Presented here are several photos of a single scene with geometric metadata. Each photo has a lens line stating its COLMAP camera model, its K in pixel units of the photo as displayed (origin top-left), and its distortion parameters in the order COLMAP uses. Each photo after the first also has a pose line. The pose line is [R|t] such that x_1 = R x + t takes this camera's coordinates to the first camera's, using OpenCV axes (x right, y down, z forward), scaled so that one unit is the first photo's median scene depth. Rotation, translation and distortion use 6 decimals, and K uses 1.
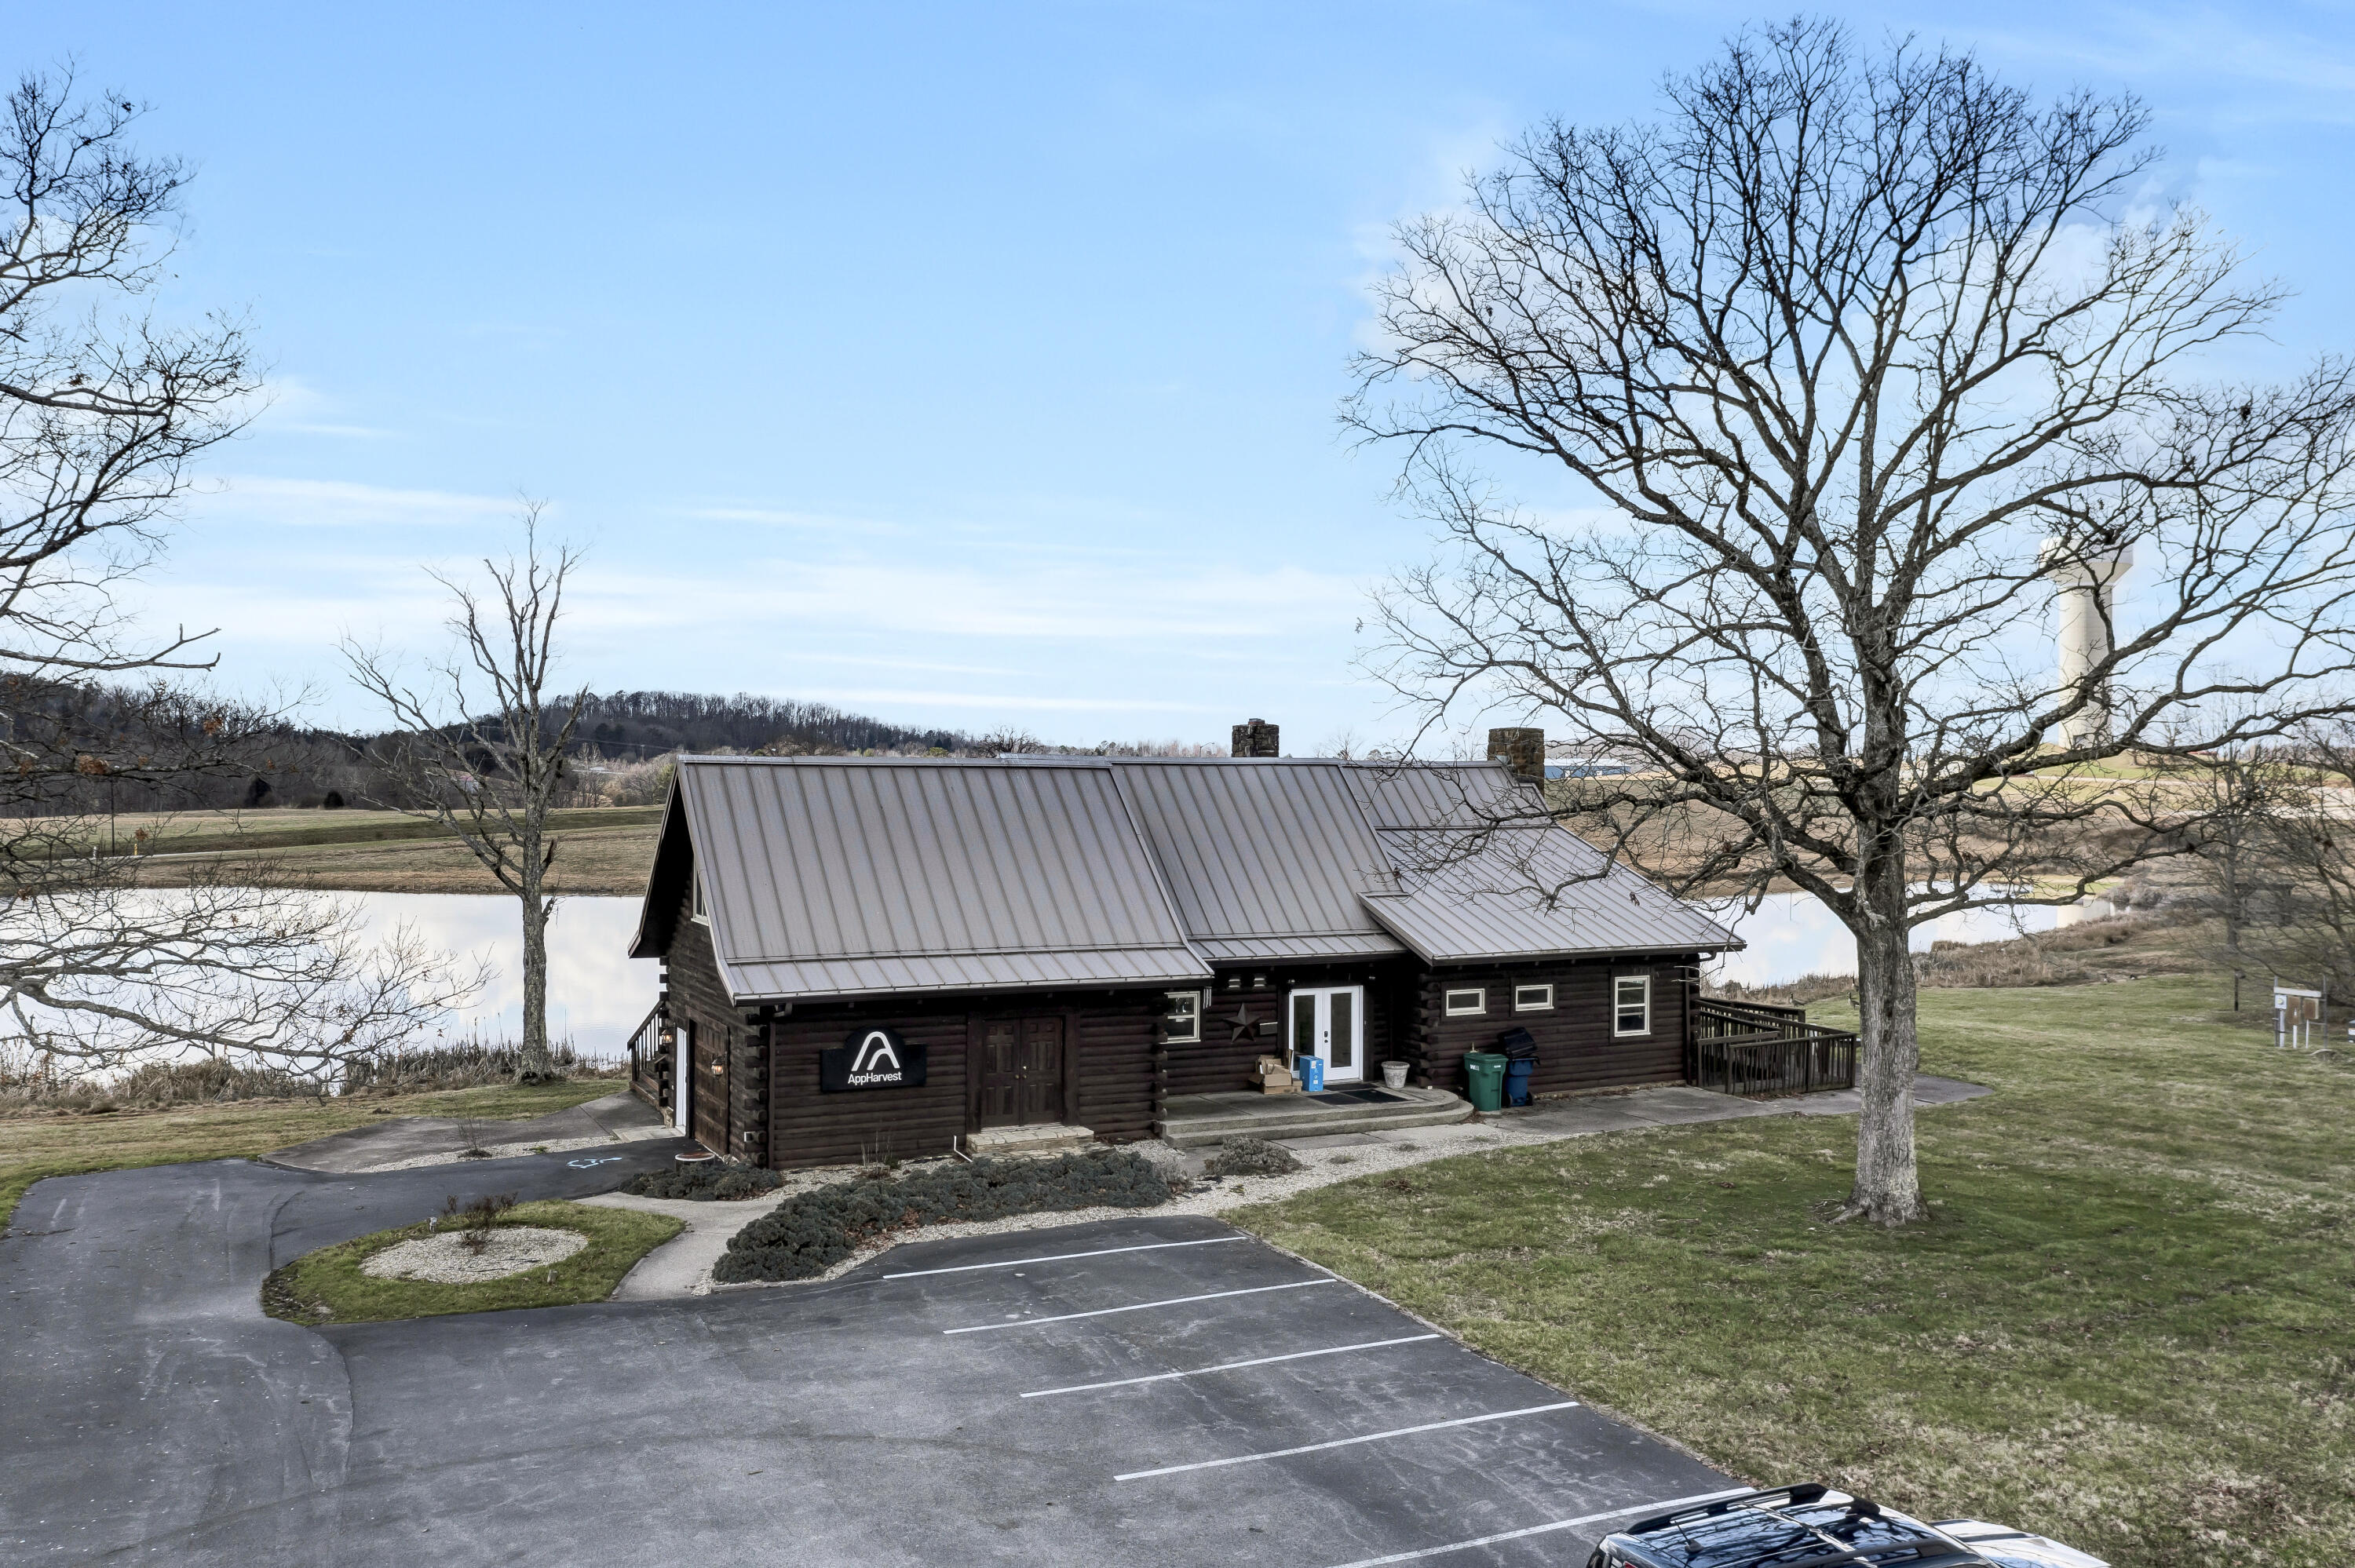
lens RADIAL K [[1867.4, 0, 1174.4], [0, 1867.4, 790.8], [0, 0, 1]] dist [-0.016926, -0.002595]
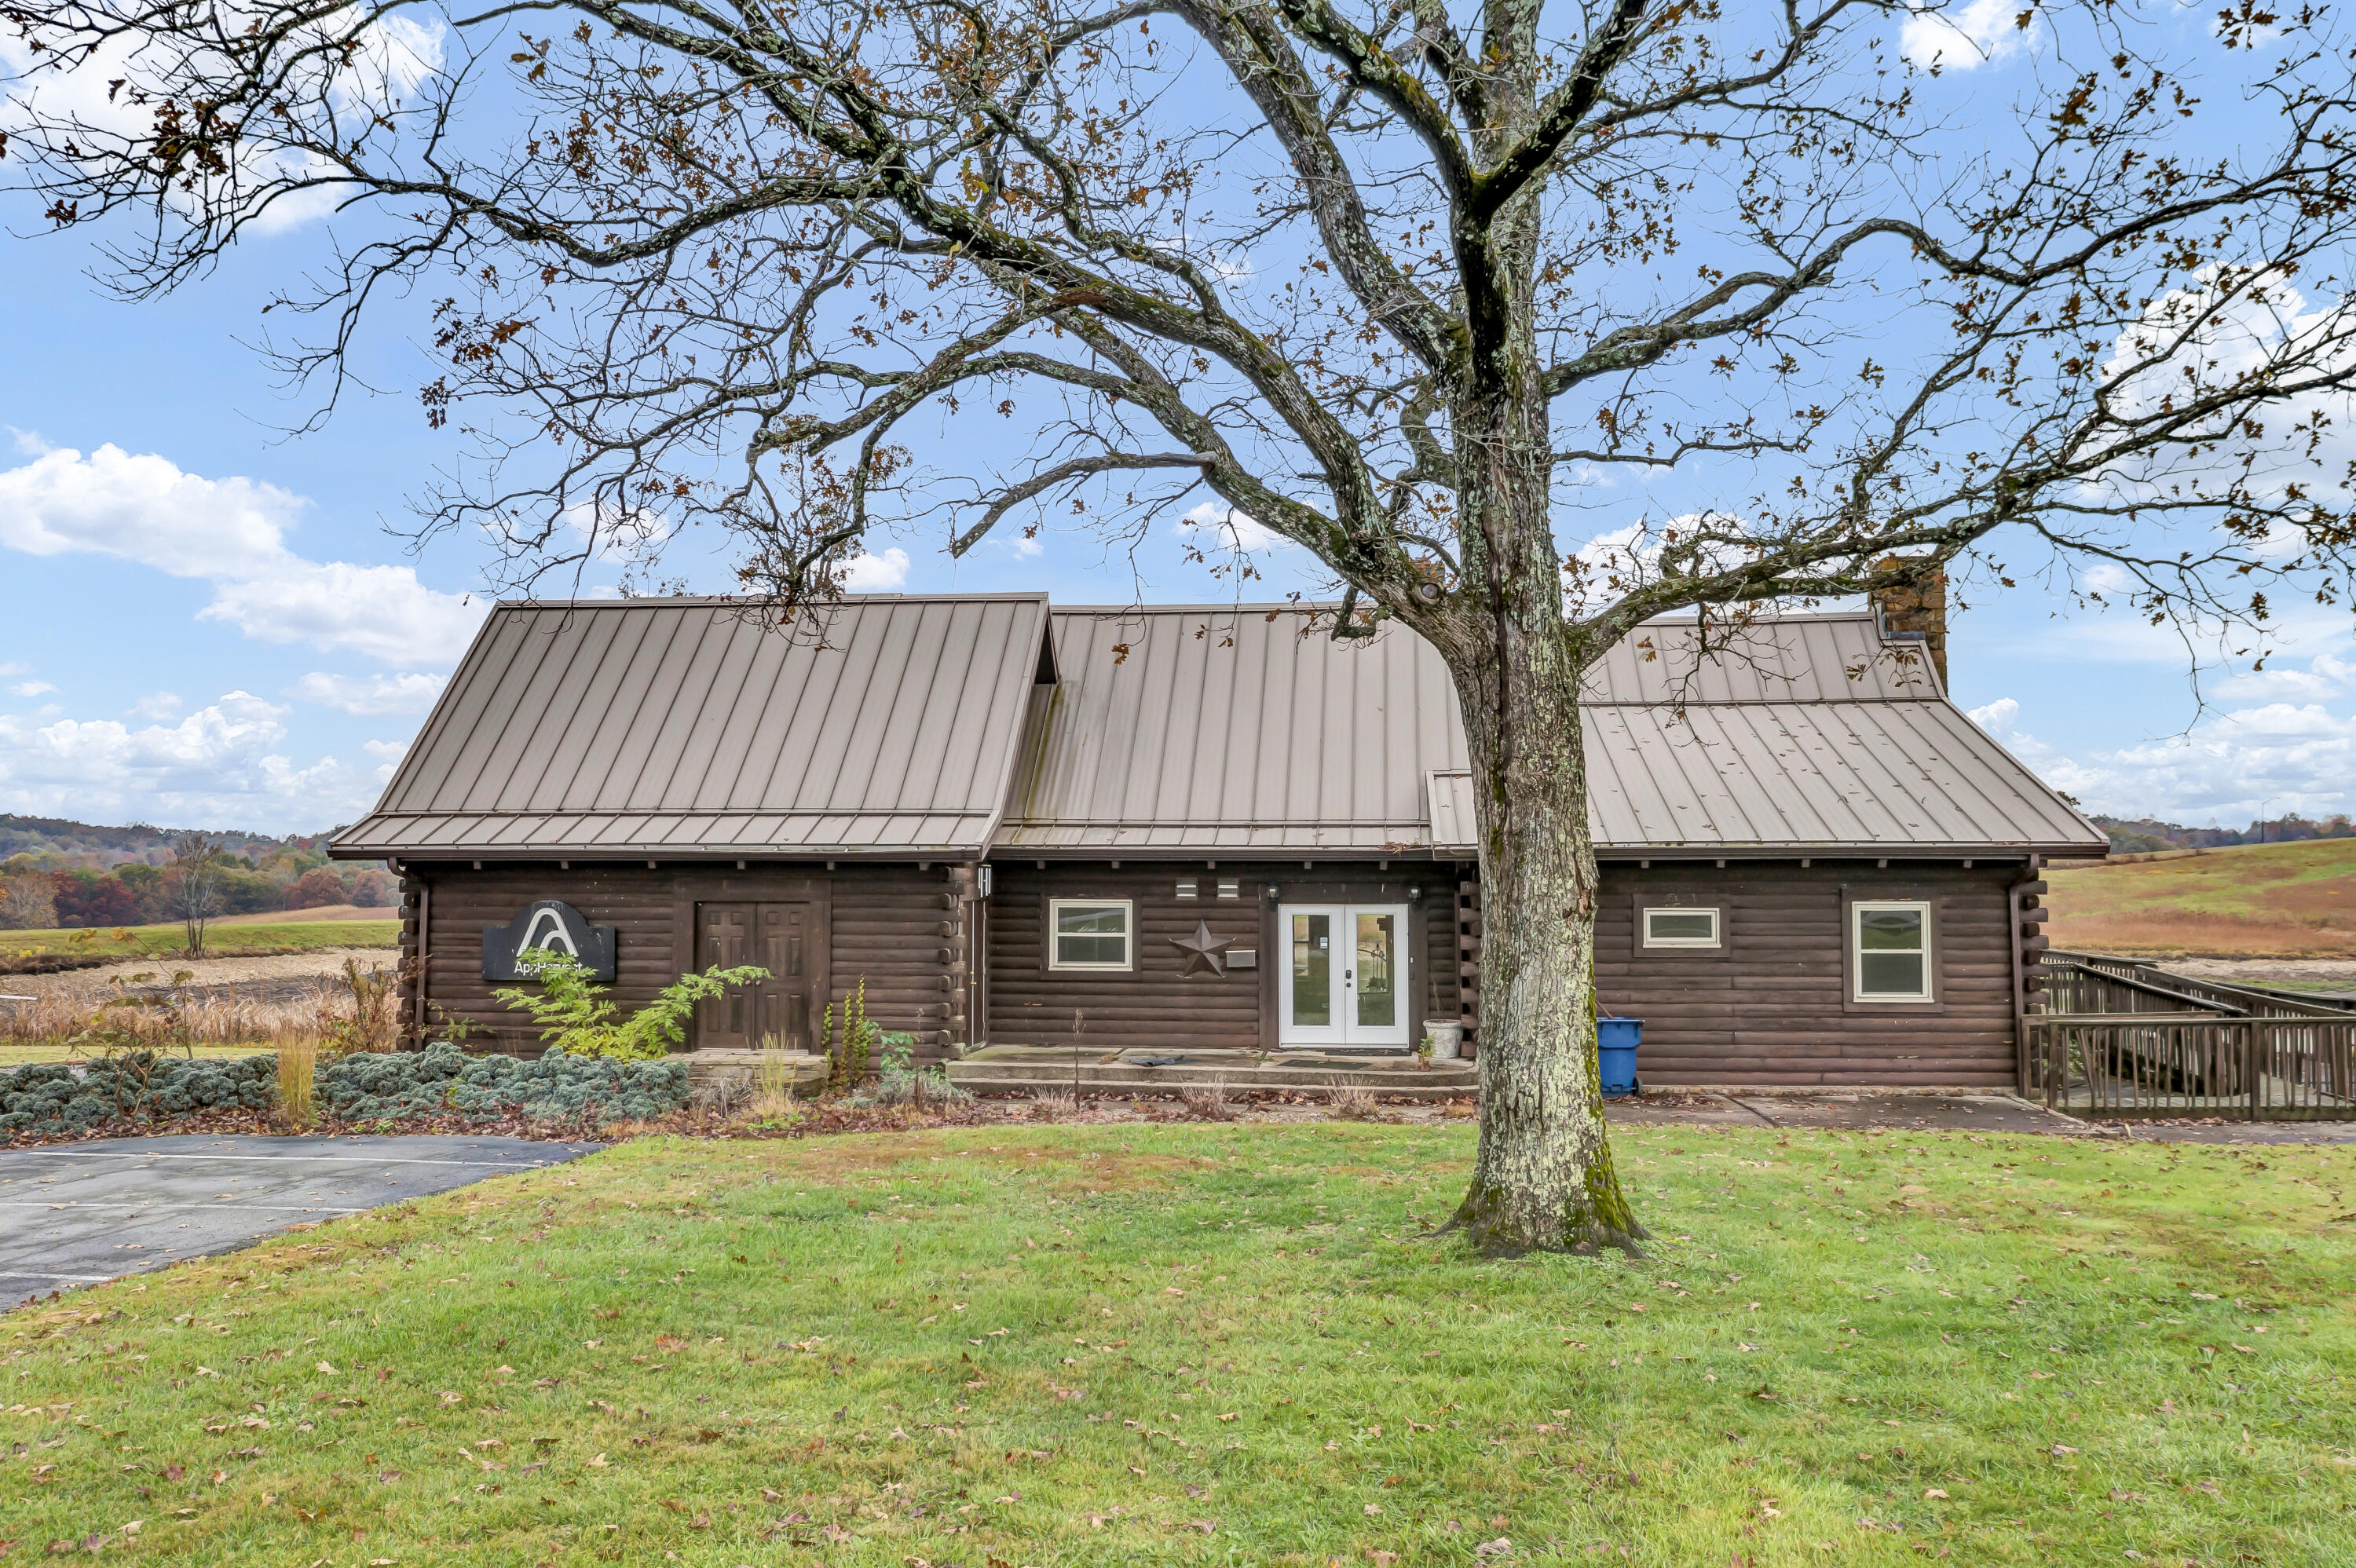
lens RADIAL K [[1868.3, 0, 1174.9], [0, 1868.3, 790.8], [0, 0, 1]] dist [-0.016926, -0.002595]
pose [[0.839436, -0.032050, -0.542513, 0.426527], [0.003483, 0.998556, -0.053602, 0.107875], [0.543448, 0.043106, 0.838336, 0.428966]]
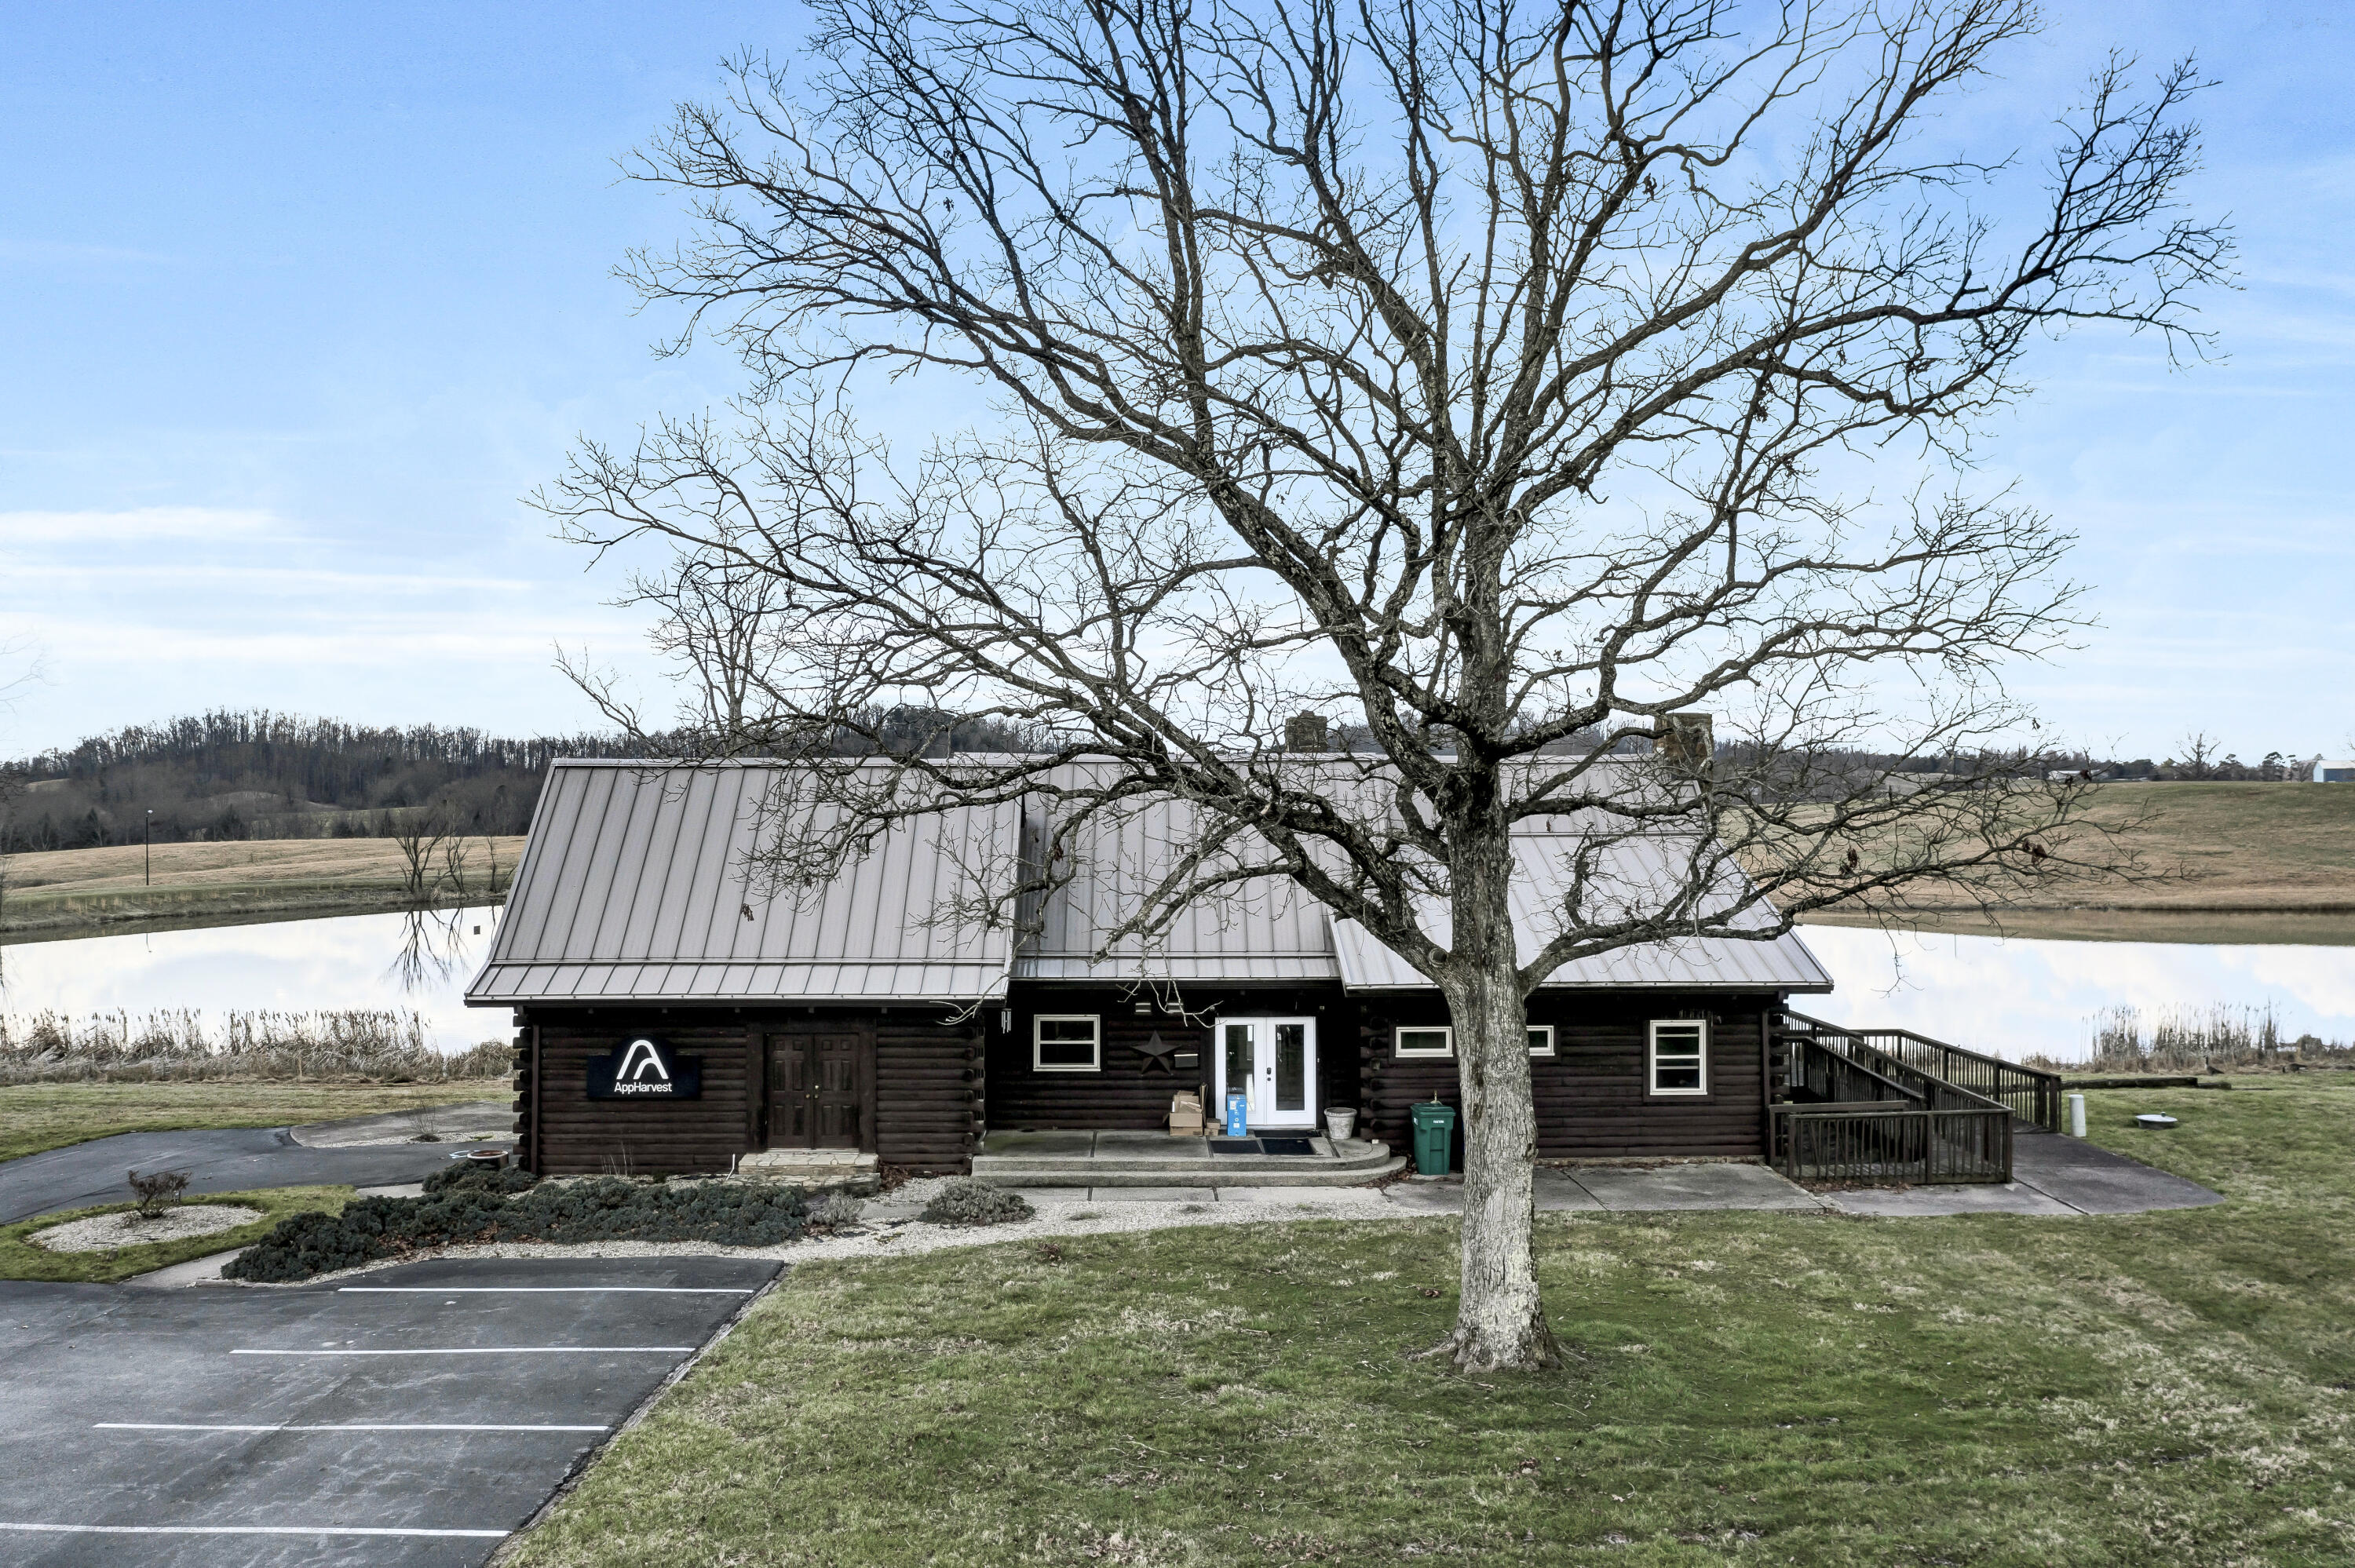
lens RADIAL K [[1867.4, 0, 1174.4], [0, 1867.4, 790.8], [0, 0, 1]] dist [-0.016926, -0.002595]
pose [[0.903768, -0.008002, -0.427948, 0.444391], [0.005042, 0.999955, -0.008051, 0.007967], [0.427993, 0.005119, 0.903768, 0.214450]]
